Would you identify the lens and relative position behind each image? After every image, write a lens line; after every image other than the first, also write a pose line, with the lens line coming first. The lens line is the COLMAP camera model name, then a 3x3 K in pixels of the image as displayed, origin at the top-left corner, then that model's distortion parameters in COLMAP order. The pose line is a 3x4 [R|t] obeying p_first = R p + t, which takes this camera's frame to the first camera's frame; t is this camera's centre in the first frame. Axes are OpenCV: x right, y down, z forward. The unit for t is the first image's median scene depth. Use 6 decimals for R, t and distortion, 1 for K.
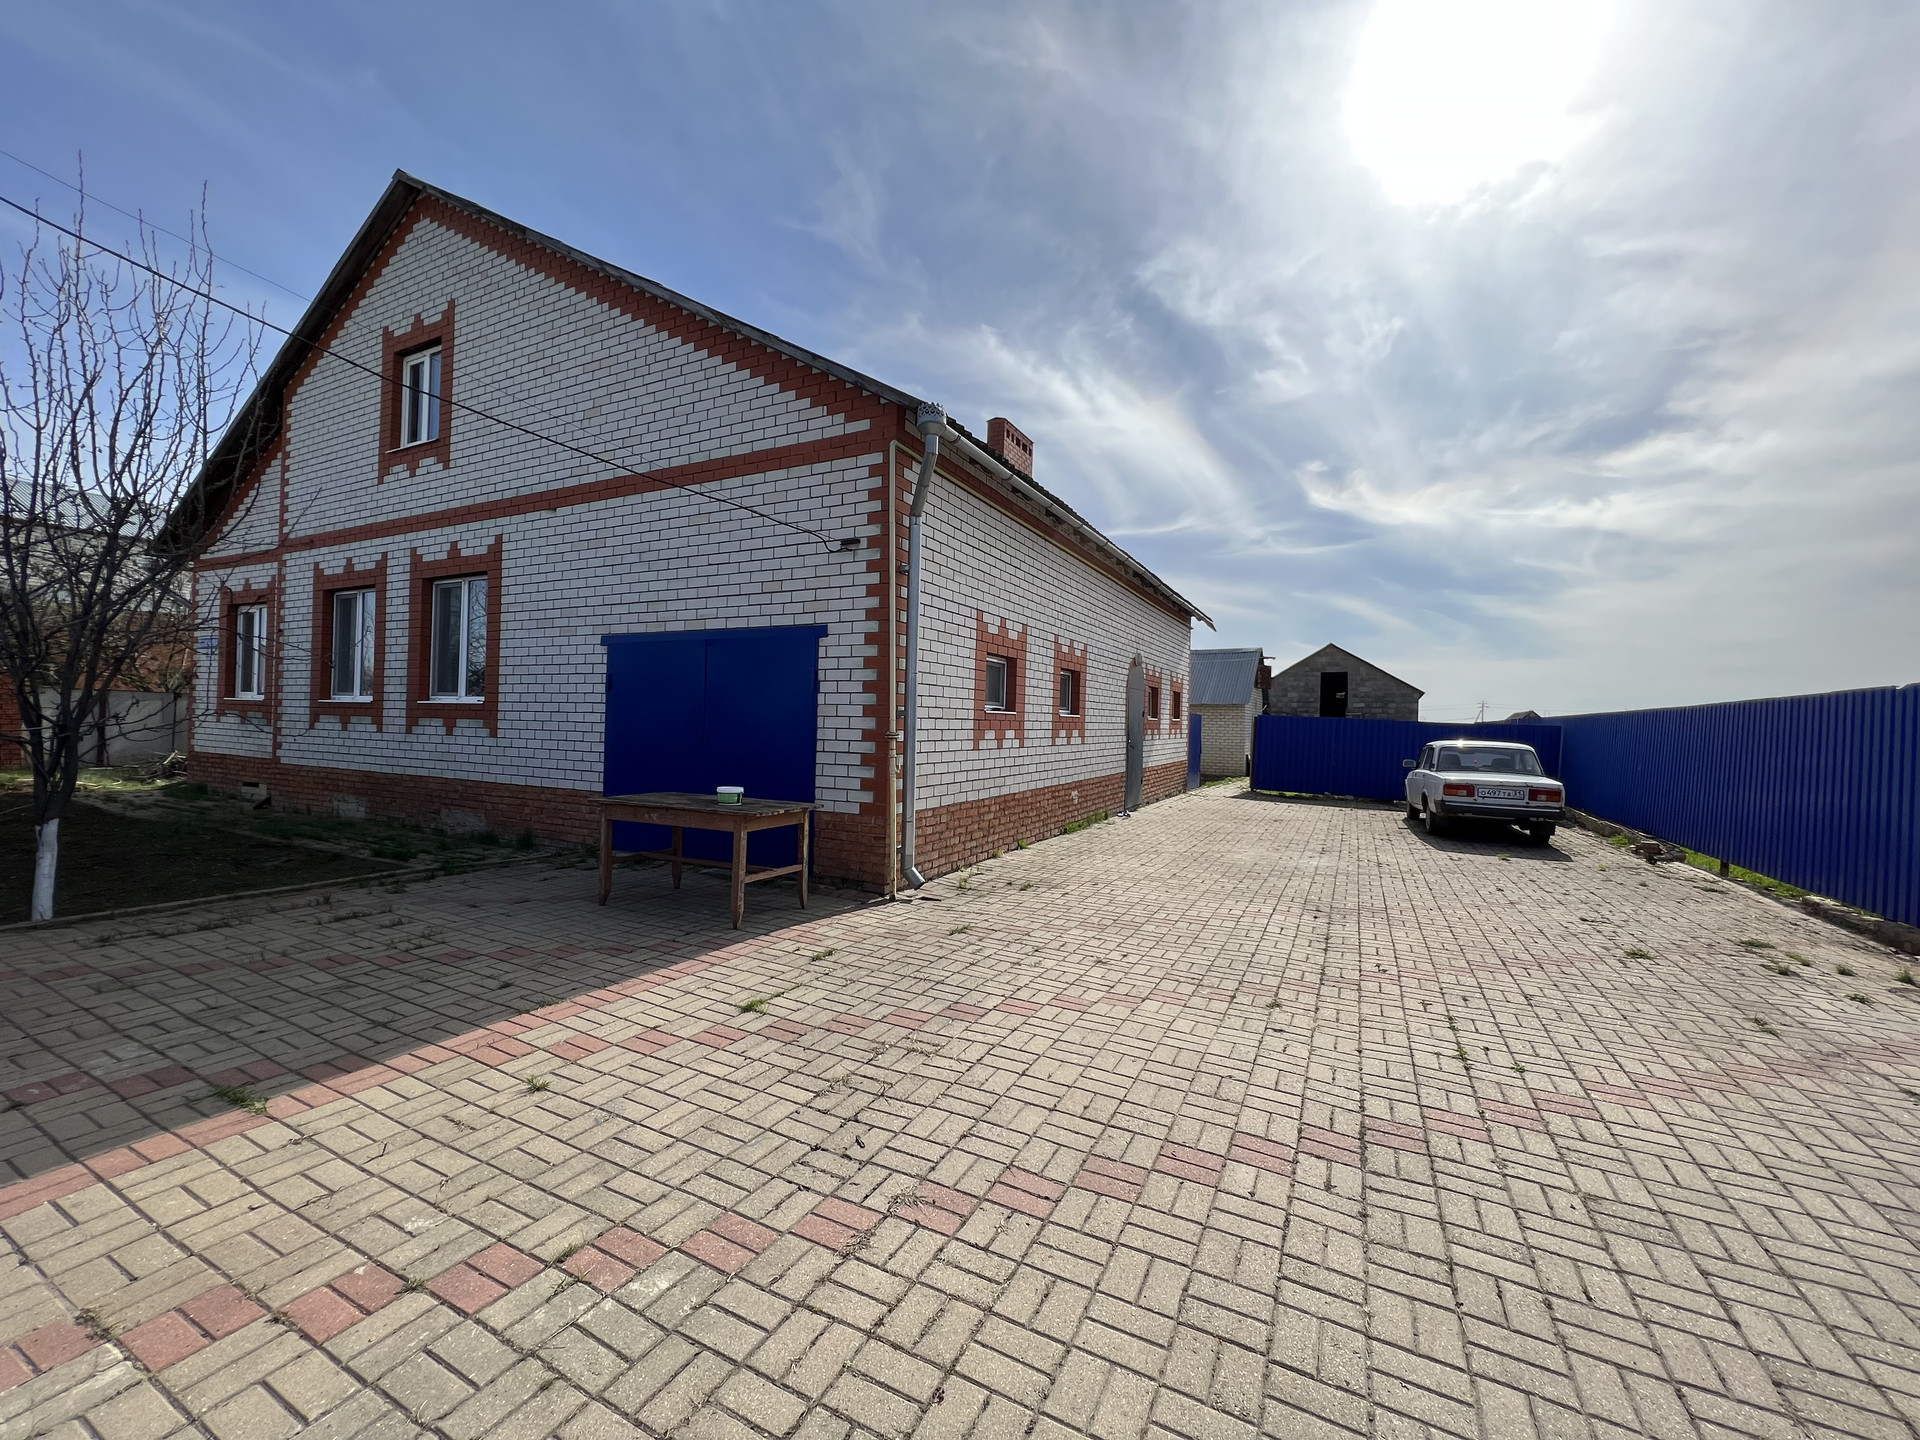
lens RADIAL K [[770.3, 0, 956.7], [0, 770.3, 714.1], [0, 0, 1]] dist [-0.000758, 0.000424]
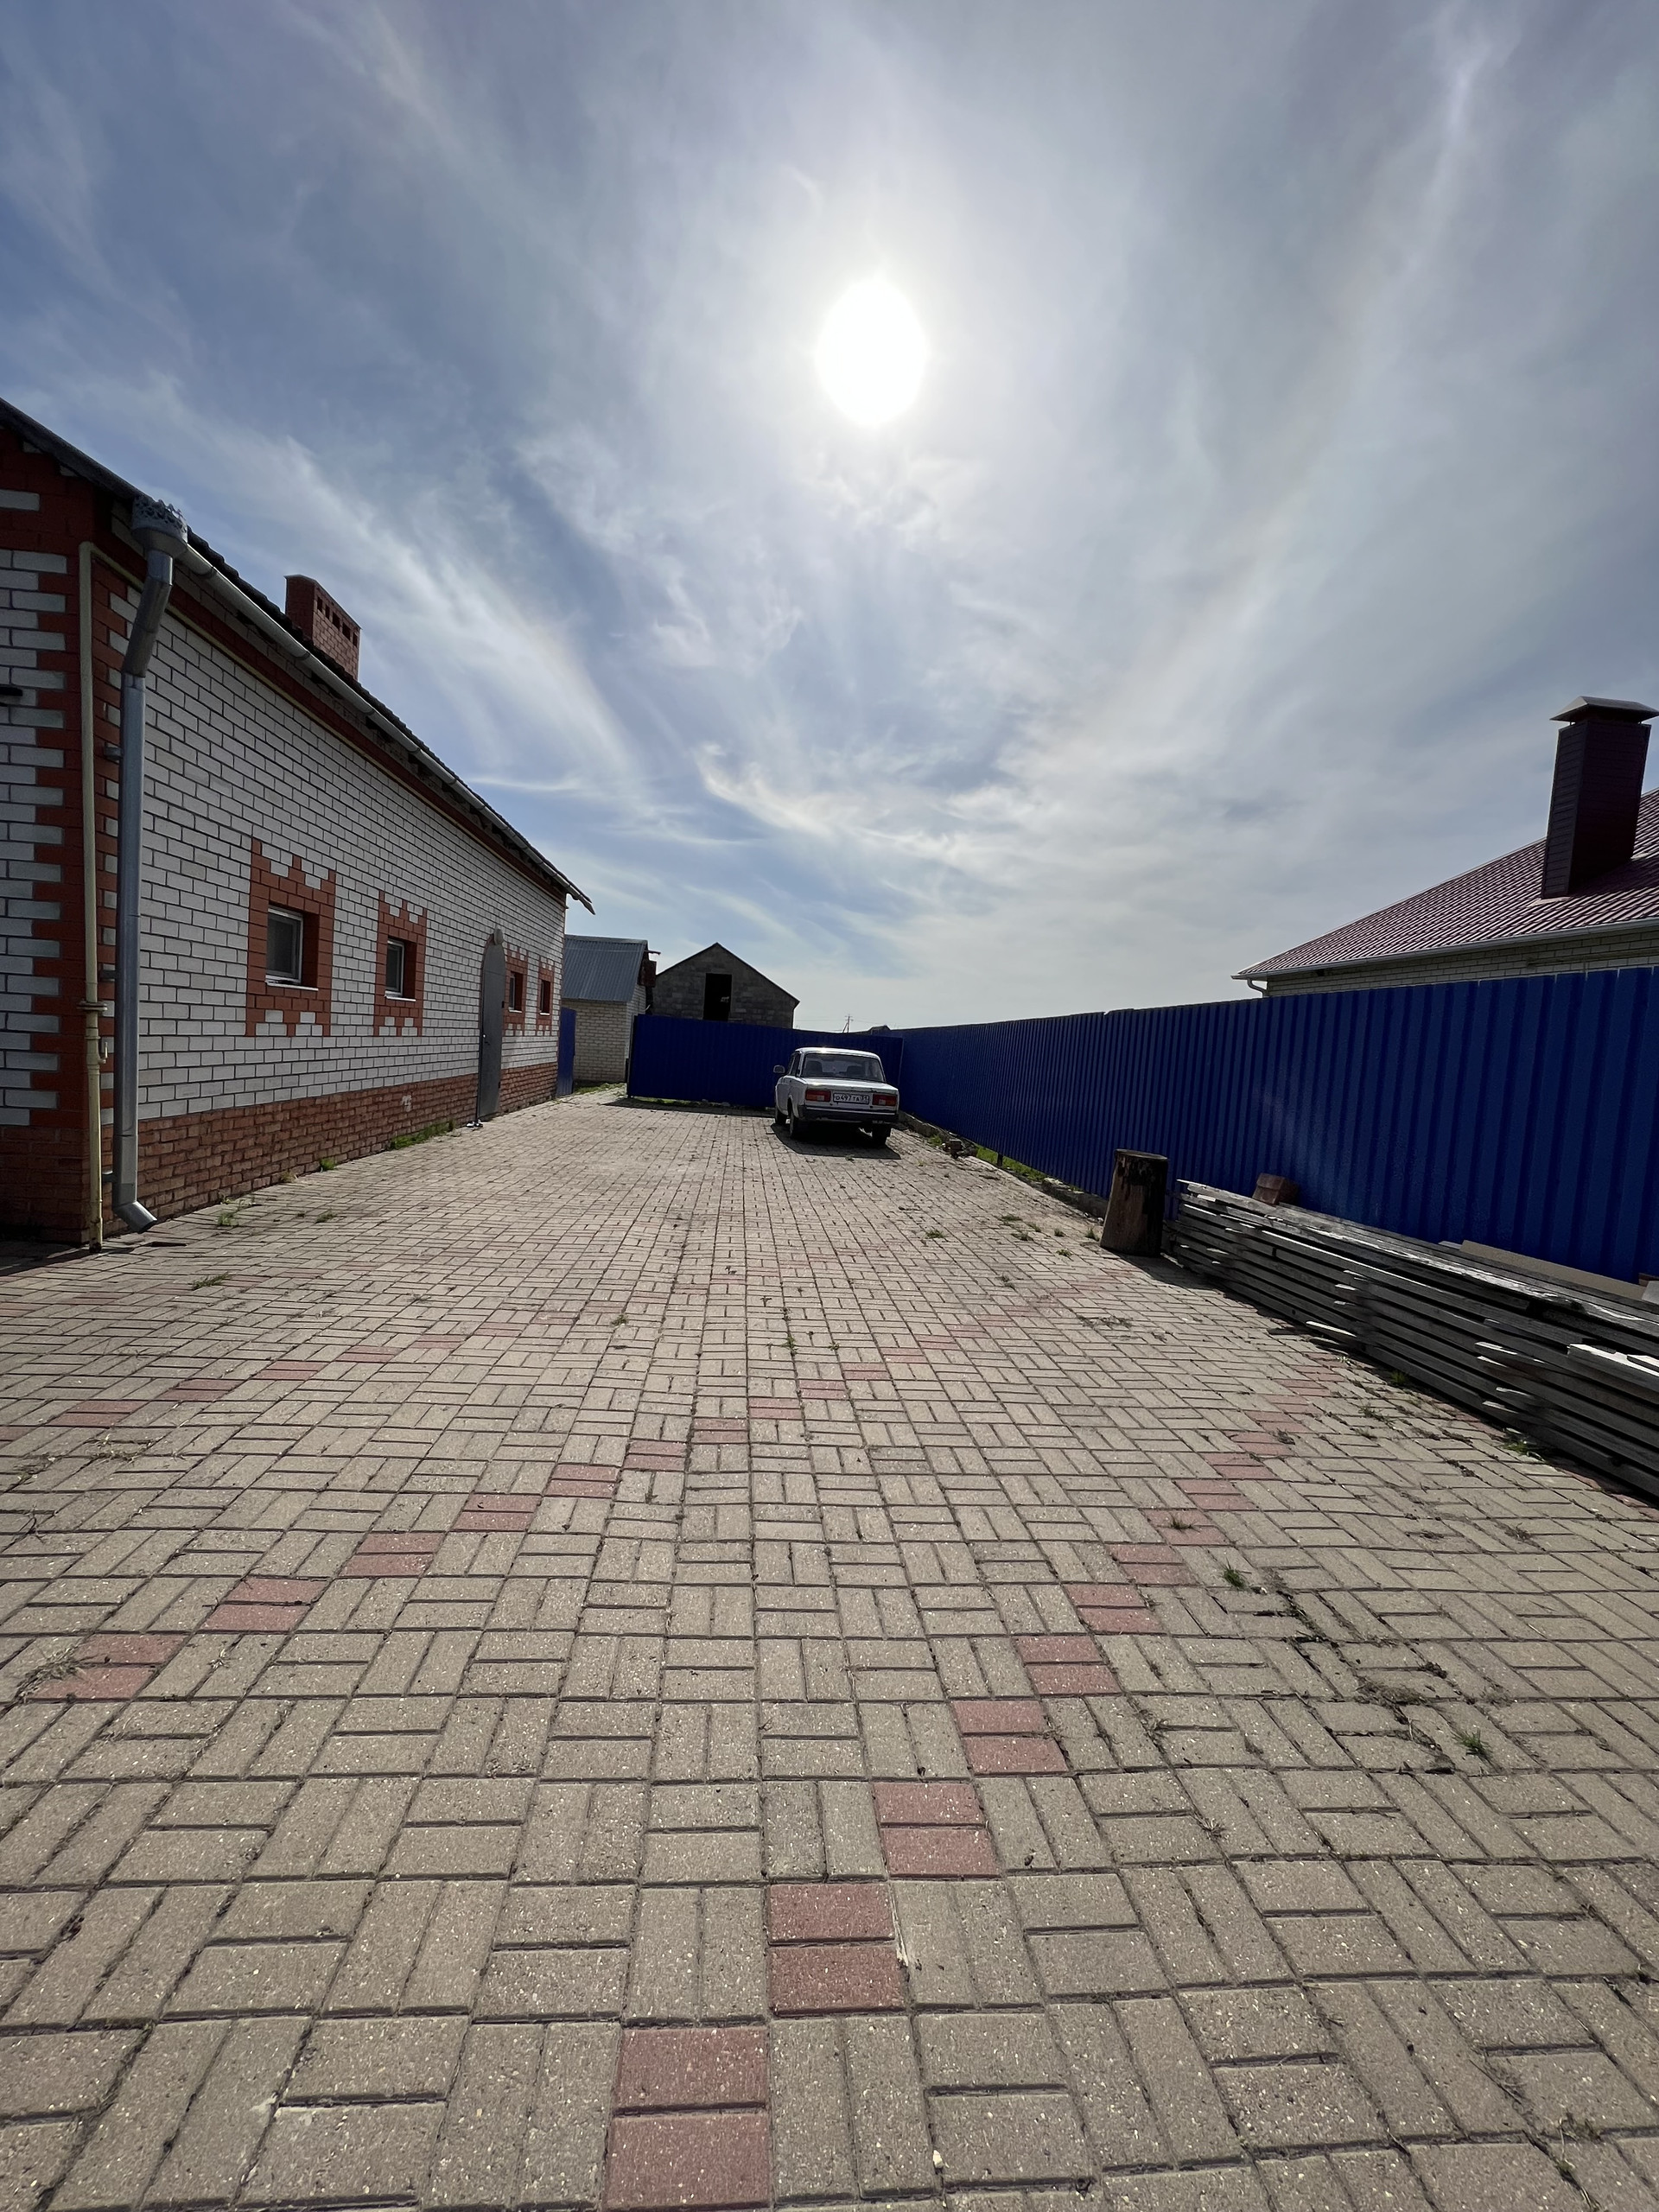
lens RADIAL K [[887.5, 0, 831.7], [0, 887.5, 1100.4], [0, 0, 1]] dist [-0.000758, 0.000424]
pose [[0.835246, -0.001966, 0.549873, 0.021215], [-0.052570, 0.995128, 0.083411, 0.007791], [-0.547358, -0.098575, 0.831073, 0.006518]]
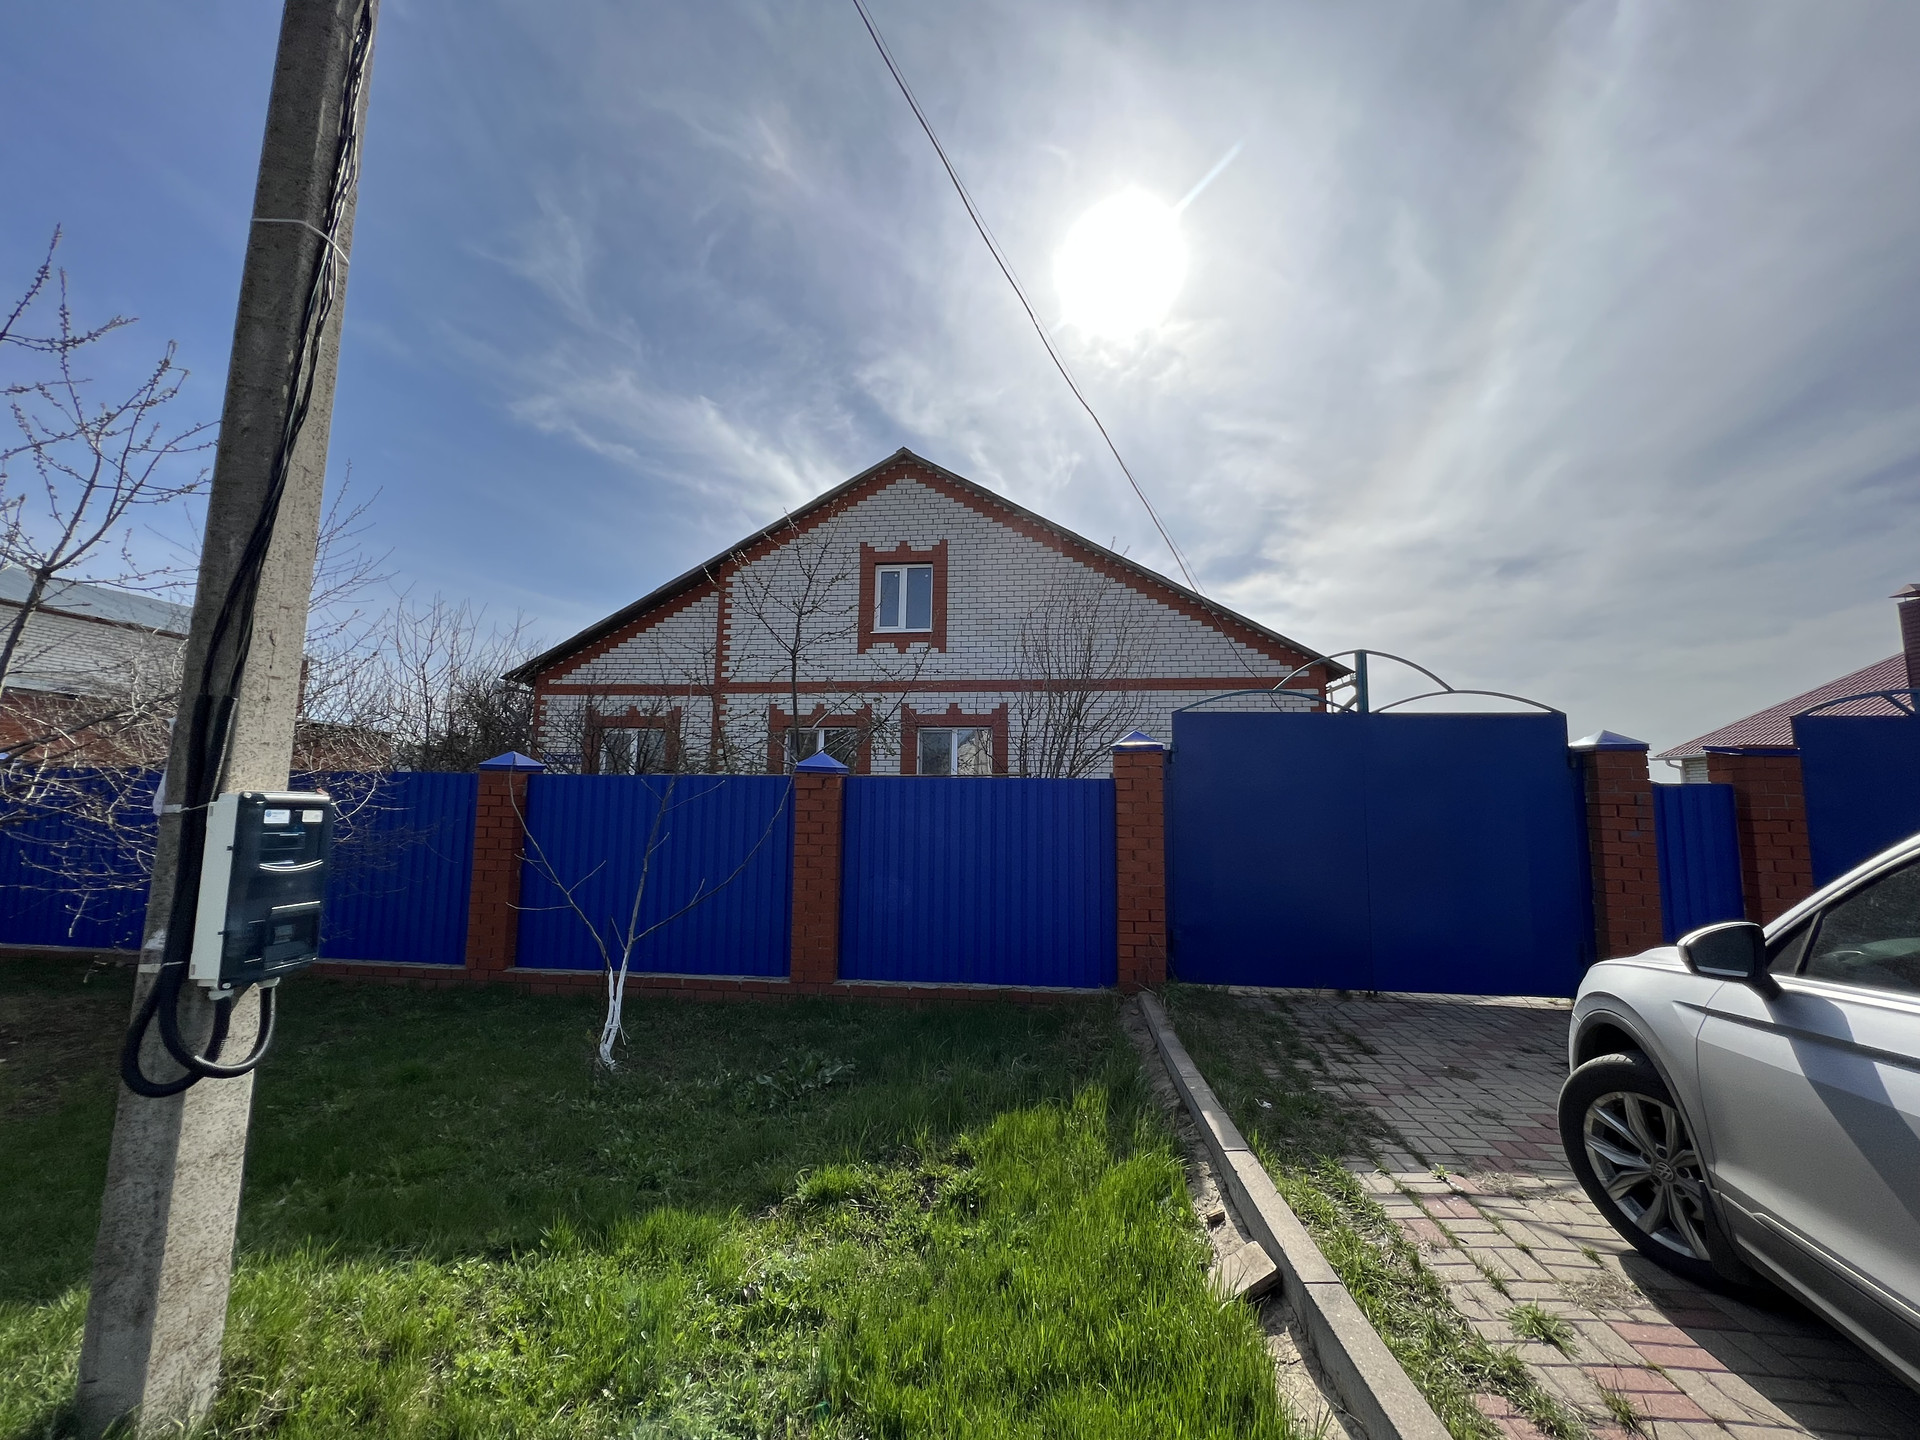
lens RADIAL K [[794.1, 0, 941.8], [0, 794.1, 725.7], [0, 0, 1]] dist [0.007400, 0.000141]
pose [[0.933709, 0.024373, 0.357202, -1.346005], [0.007113, 0.996220, -0.086569, -0.056264], [-0.357962, 0.083371, 0.930007, -0.434215]]
